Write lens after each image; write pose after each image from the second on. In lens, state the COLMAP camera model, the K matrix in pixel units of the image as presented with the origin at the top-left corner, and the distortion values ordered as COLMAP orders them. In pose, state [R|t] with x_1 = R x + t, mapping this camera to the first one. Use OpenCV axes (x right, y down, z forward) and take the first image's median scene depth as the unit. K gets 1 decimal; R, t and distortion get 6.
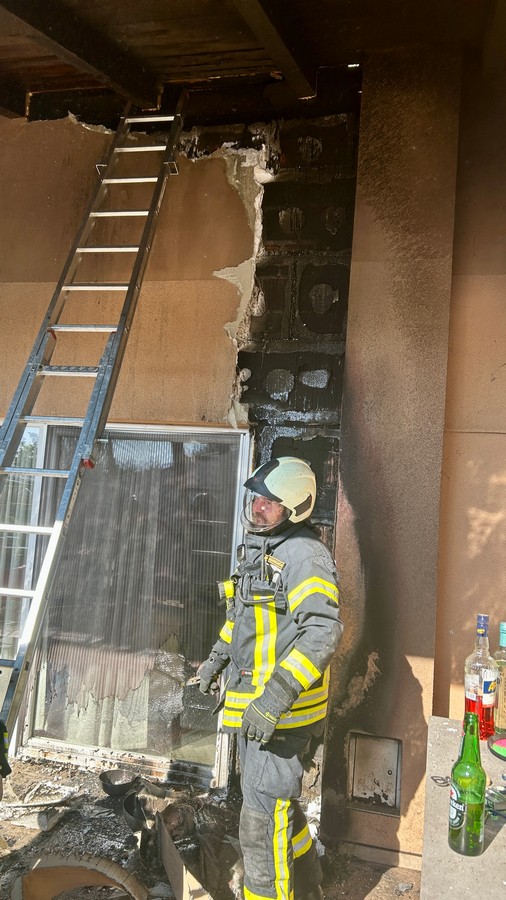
lens RADIAL K [[670.0, 0, 253.0], [0, 670.0, 450.0], [0, 0, 1]] dist [0.053550, -0.000390]
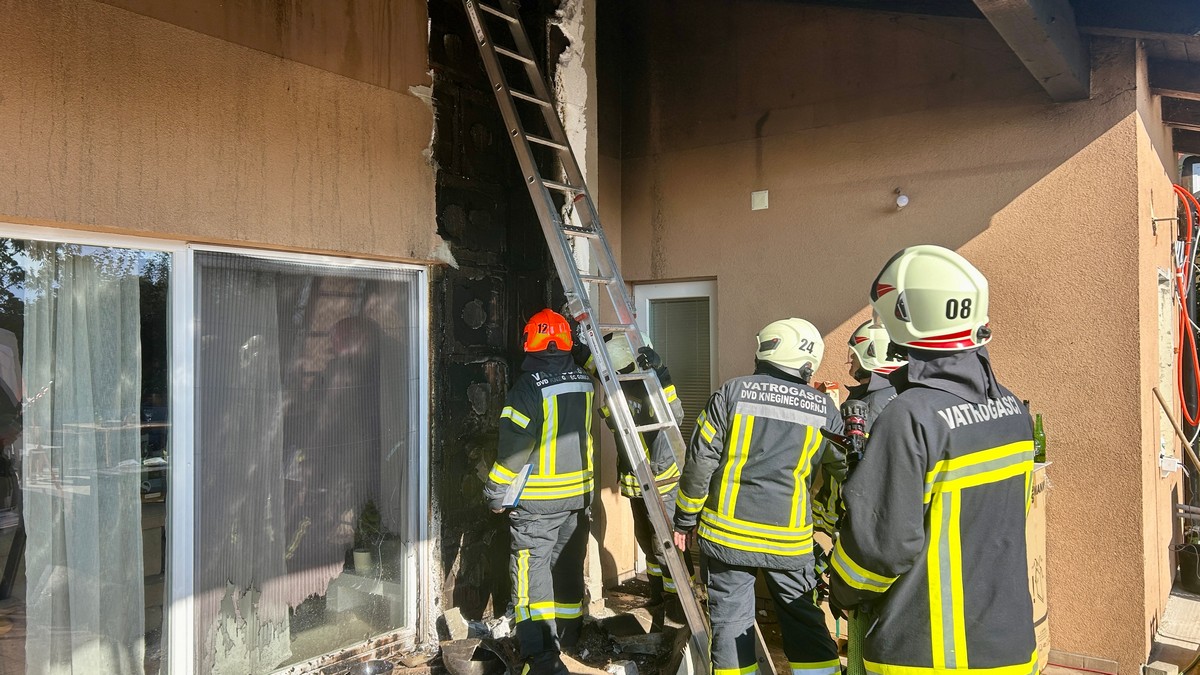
lens RADIAL K [[893.3, 0, 600.0], [0, 893.3, 337.5], [0, 0, 1]] dist [0.053550, -0.000390]
pose [[0.374442, -0.057592, 0.925460, -1.103183], [-0.039555, 0.996169, 0.077996, -0.040506], [-0.926406, -0.065811, 0.370729, 0.319780]]
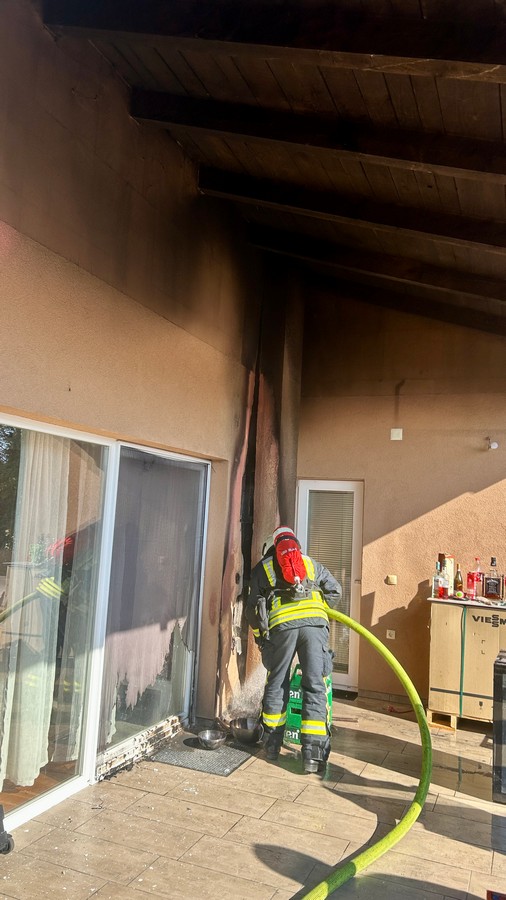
lens RADIAL K [[670.0, 0, 253.0], [0, 670.0, 450.0], [0, 0, 1]] dist [0.053550, -0.000390]
pose [[0.139462, 0.038474, 0.989480, -1.405390], [-0.122901, 0.992191, -0.021257, -0.036584], [-0.982571, -0.118644, 0.143102, 0.740757]]
